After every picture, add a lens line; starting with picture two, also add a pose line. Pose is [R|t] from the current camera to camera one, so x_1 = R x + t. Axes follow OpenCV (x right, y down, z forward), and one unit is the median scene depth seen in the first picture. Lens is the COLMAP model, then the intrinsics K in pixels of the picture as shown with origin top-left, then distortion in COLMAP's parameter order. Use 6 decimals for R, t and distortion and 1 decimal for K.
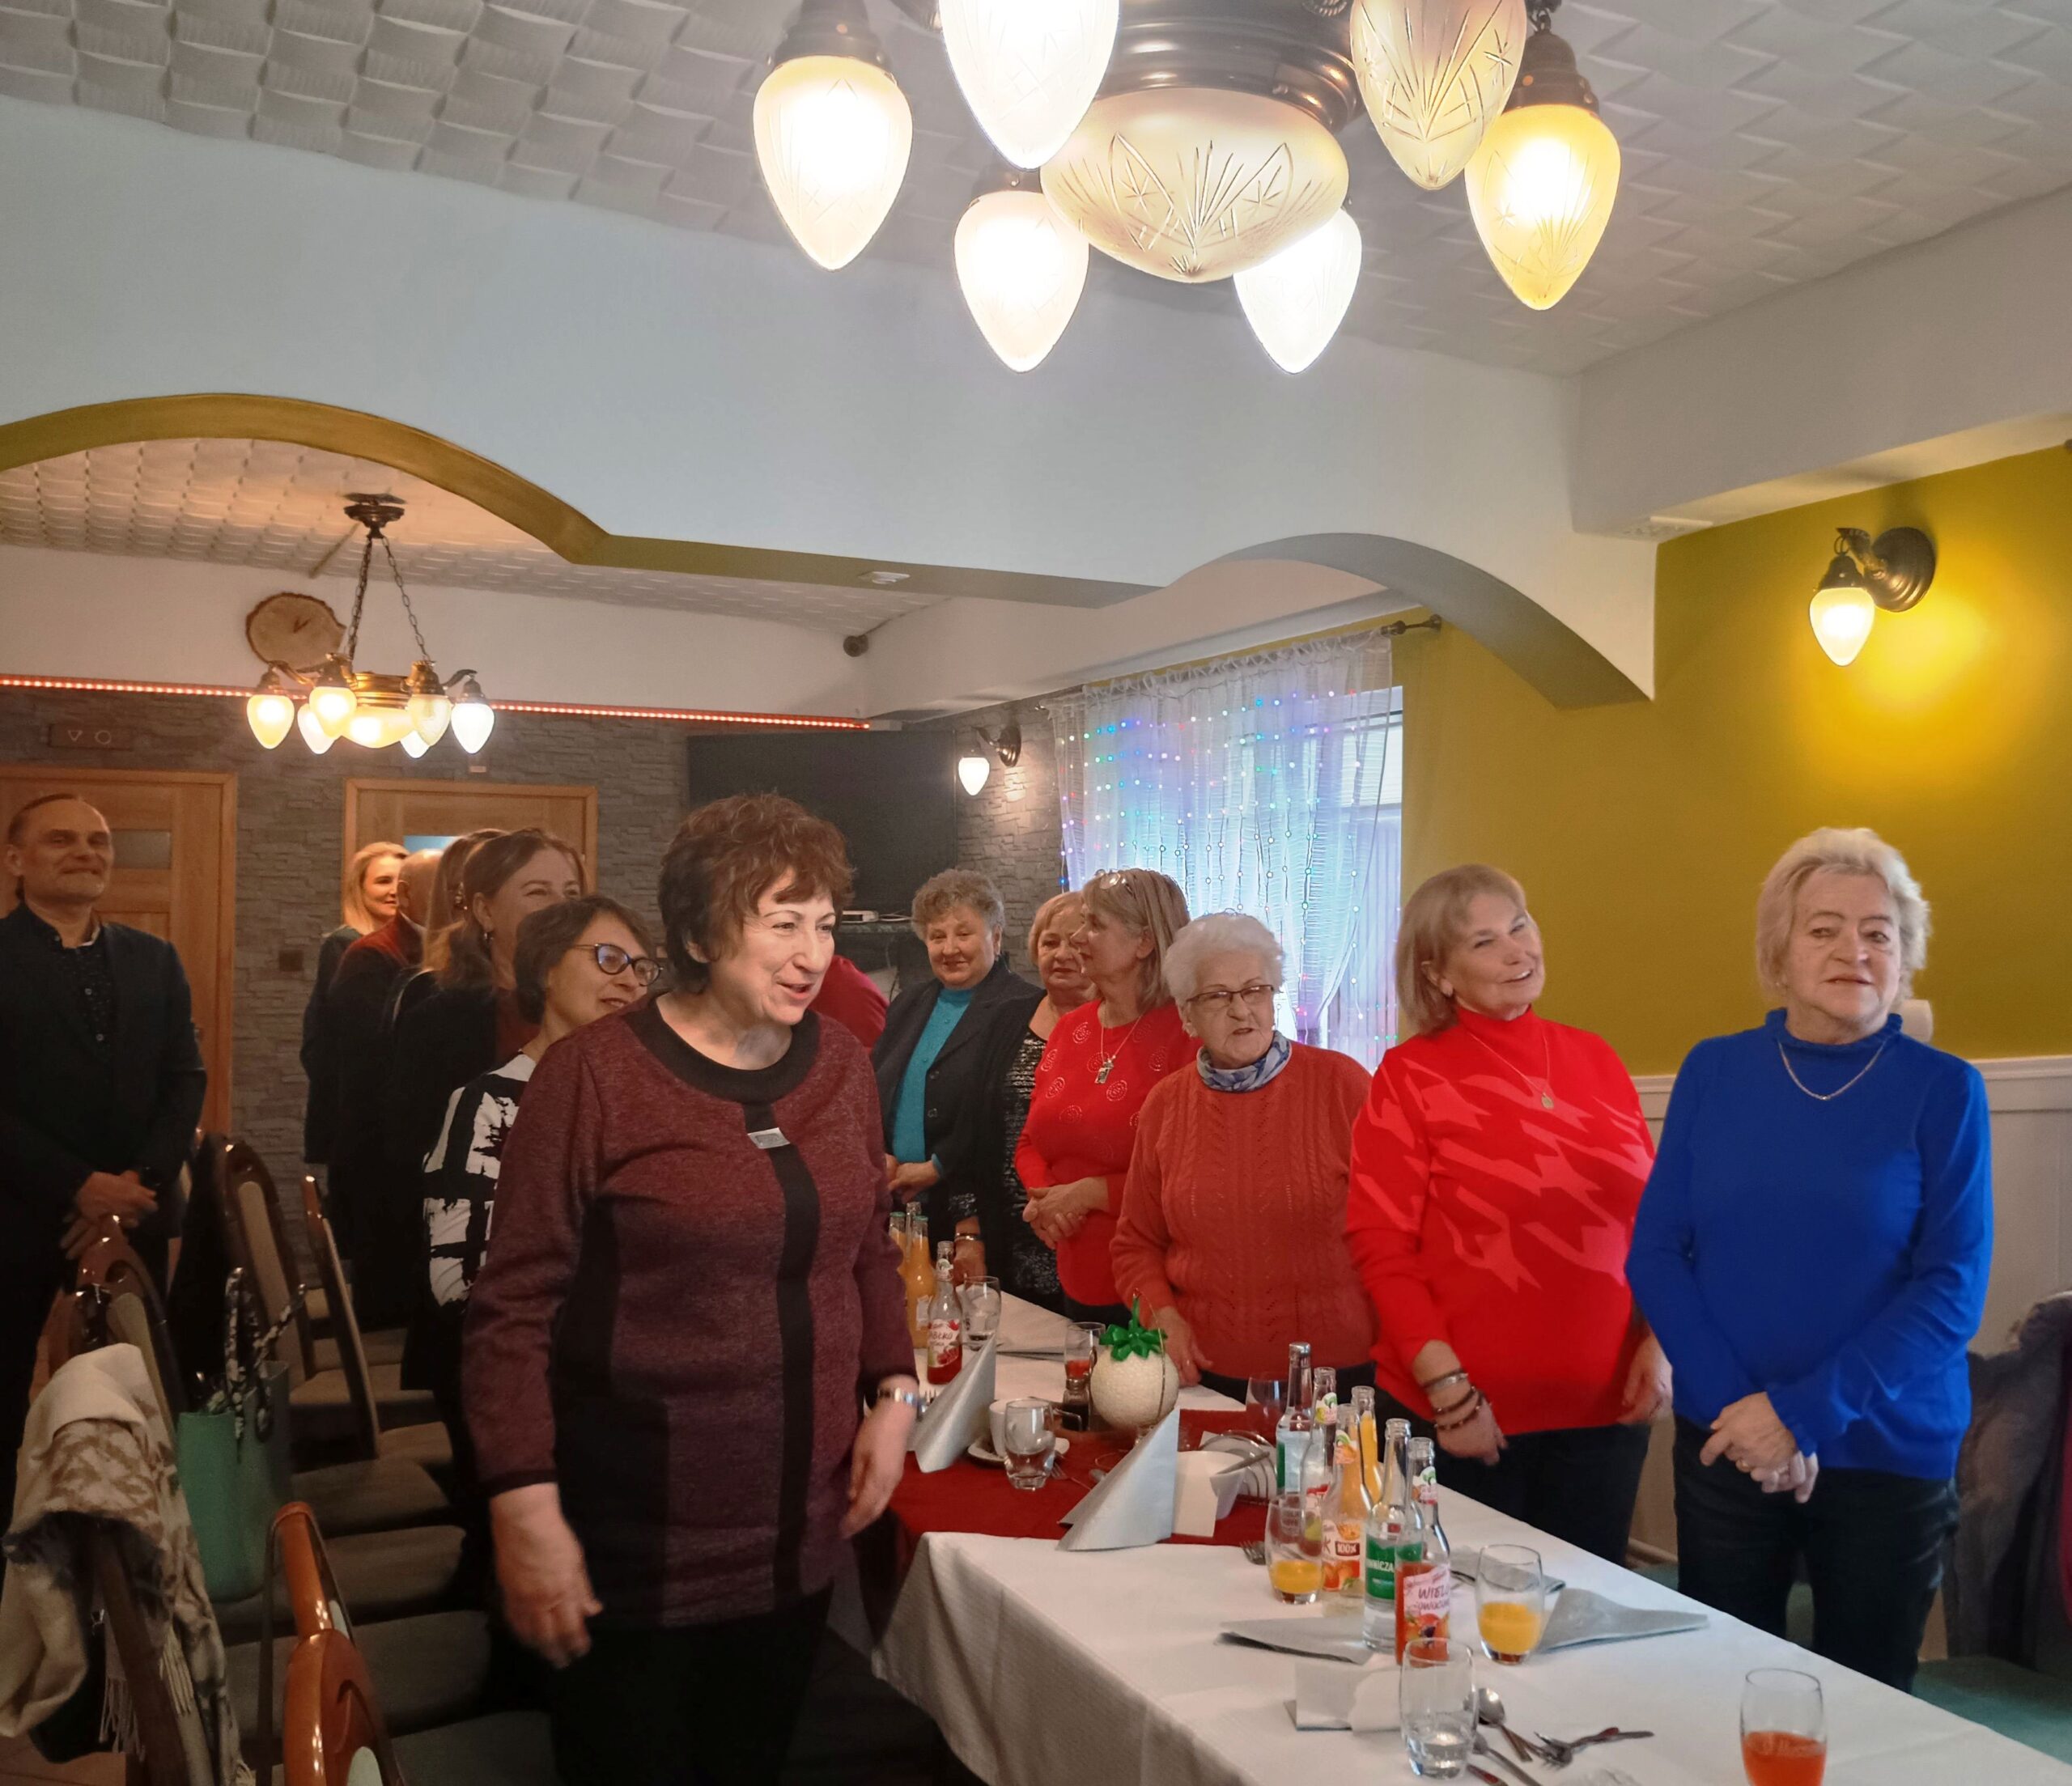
lens RADIAL K [[2096.7, 0, 1159.0], [0, 2096.7, 870.1], [0, 0, 1]] dist [0.056639, -0.054071]
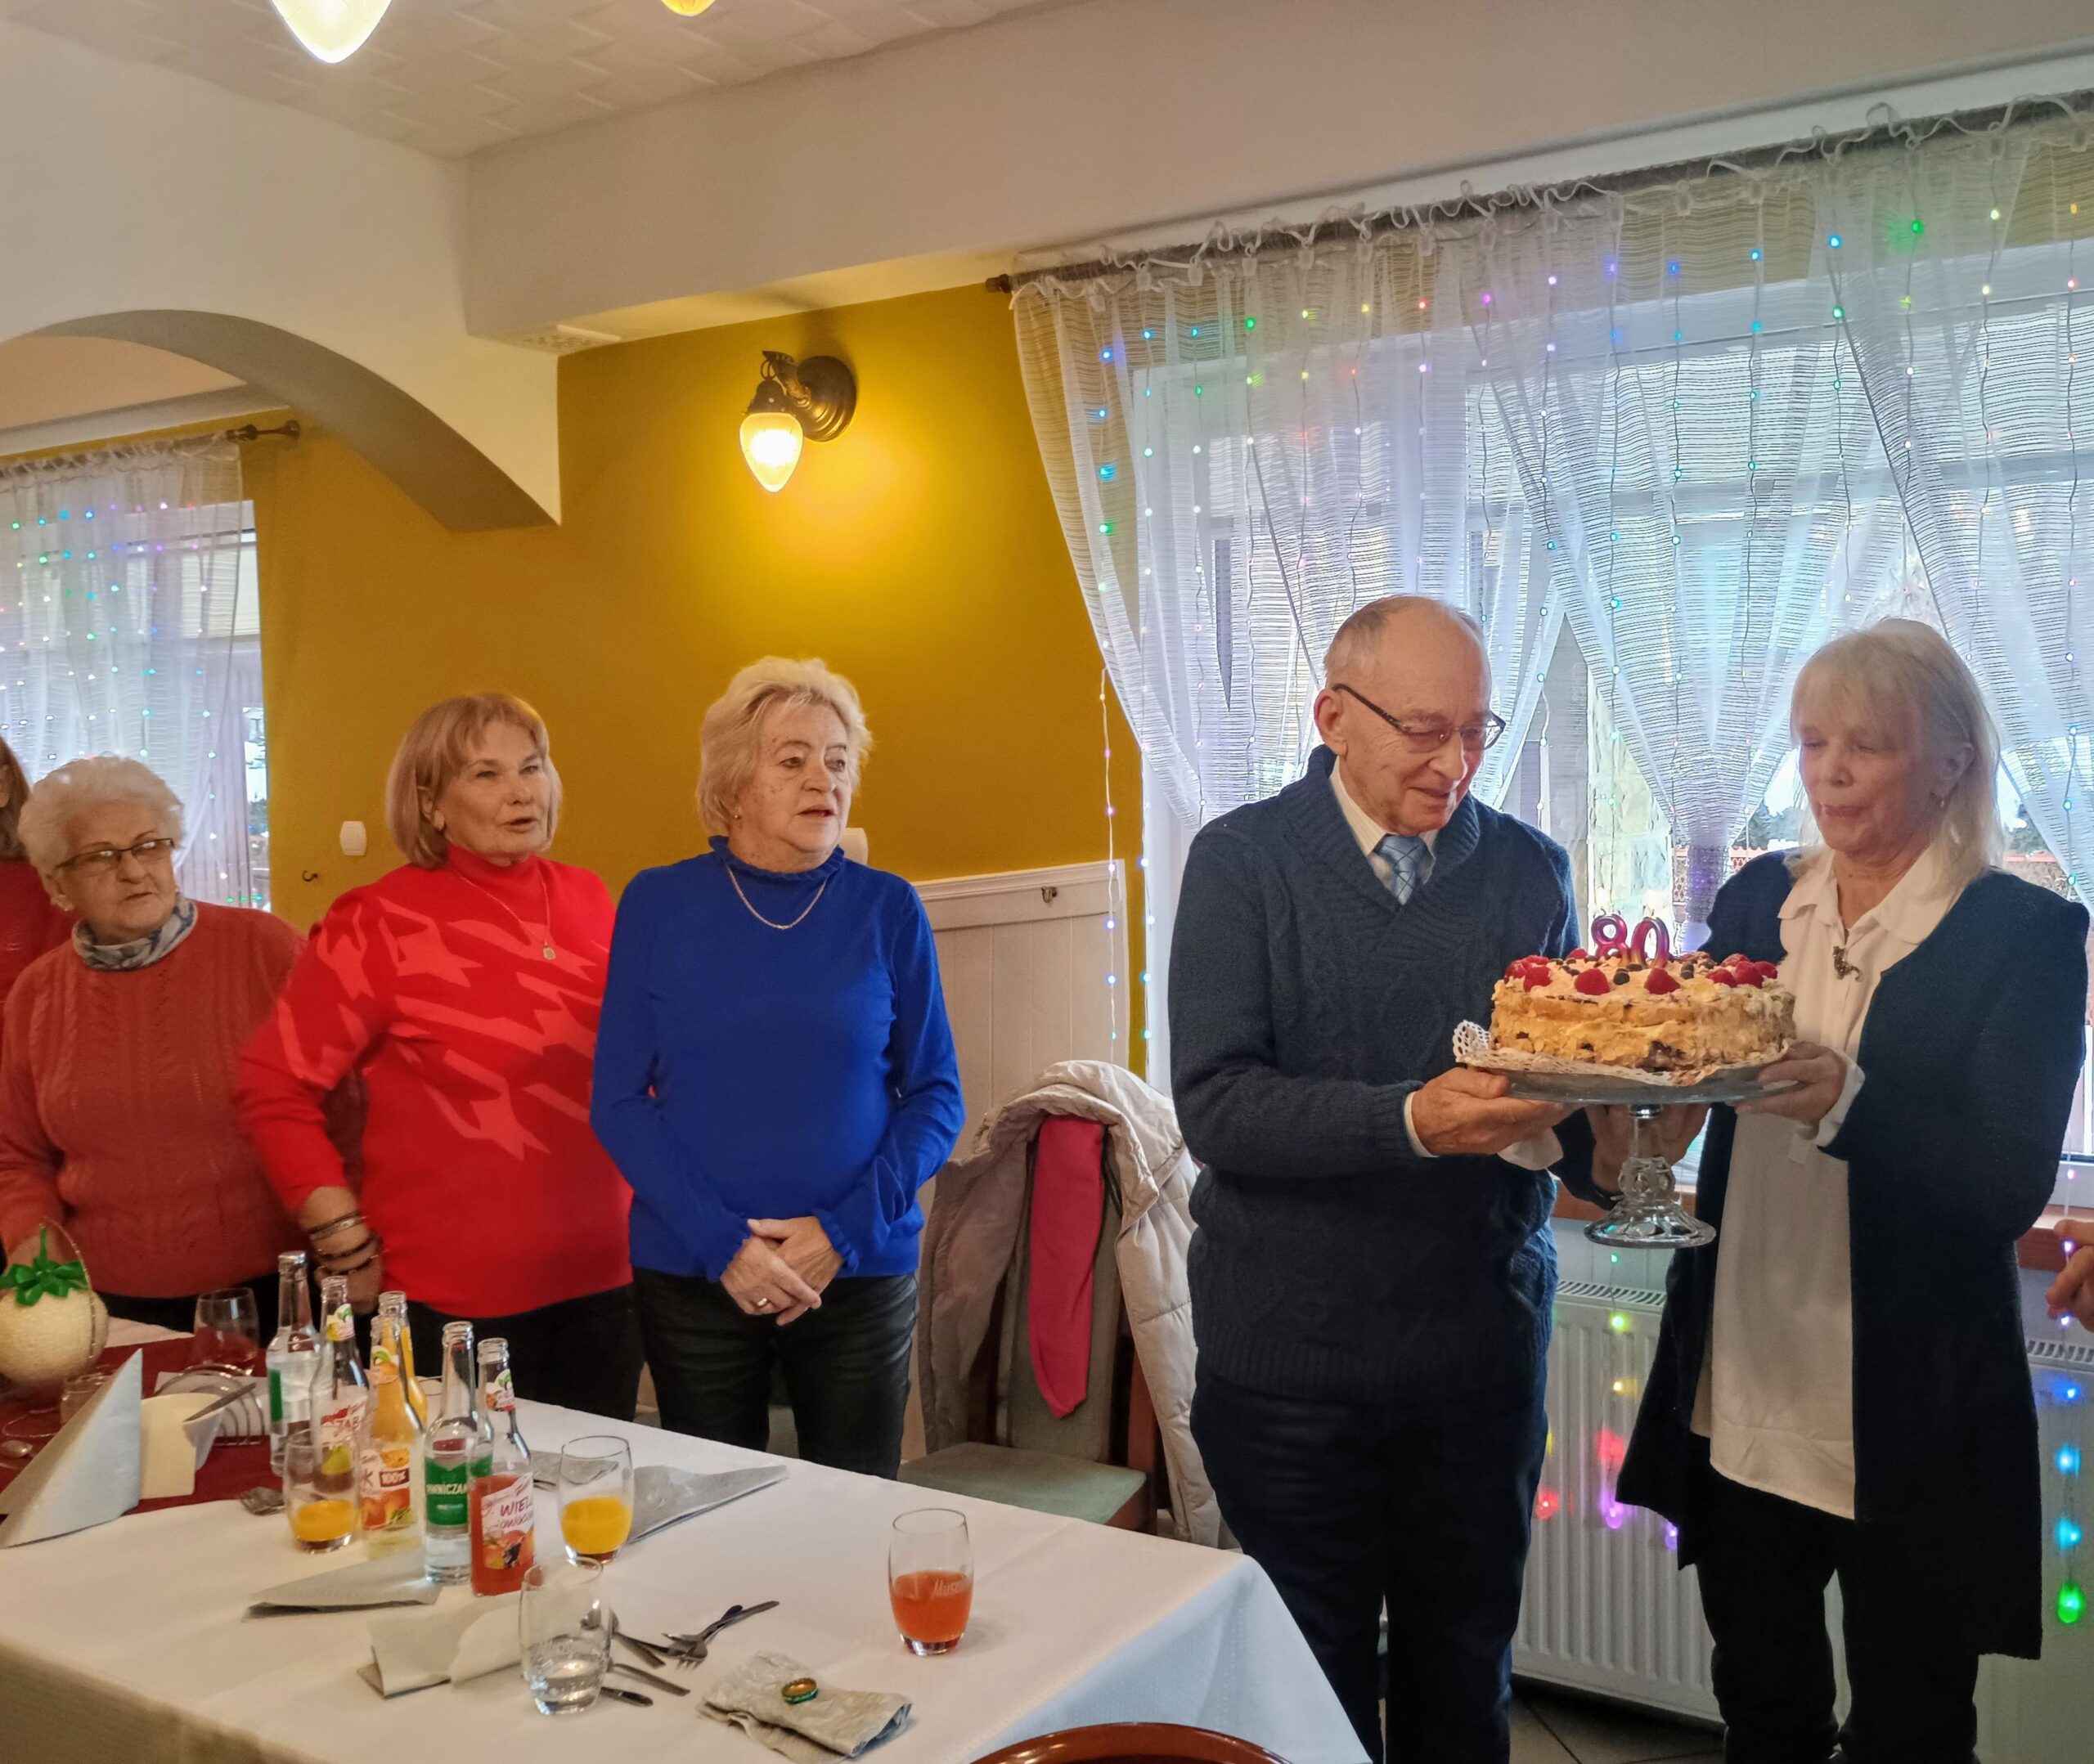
lens RADIAL K [[2069.4, 0, 1126.7], [0, 2069.4, 884.4], [0, 0, 1]] dist [0.072805, -0.116376]
pose [[0.853678, -0.054819, 0.517909, -0.066651], [0.013153, 0.996397, 0.083785, 0.008227], [-0.520636, -0.064713, 0.851323, 0.098481]]
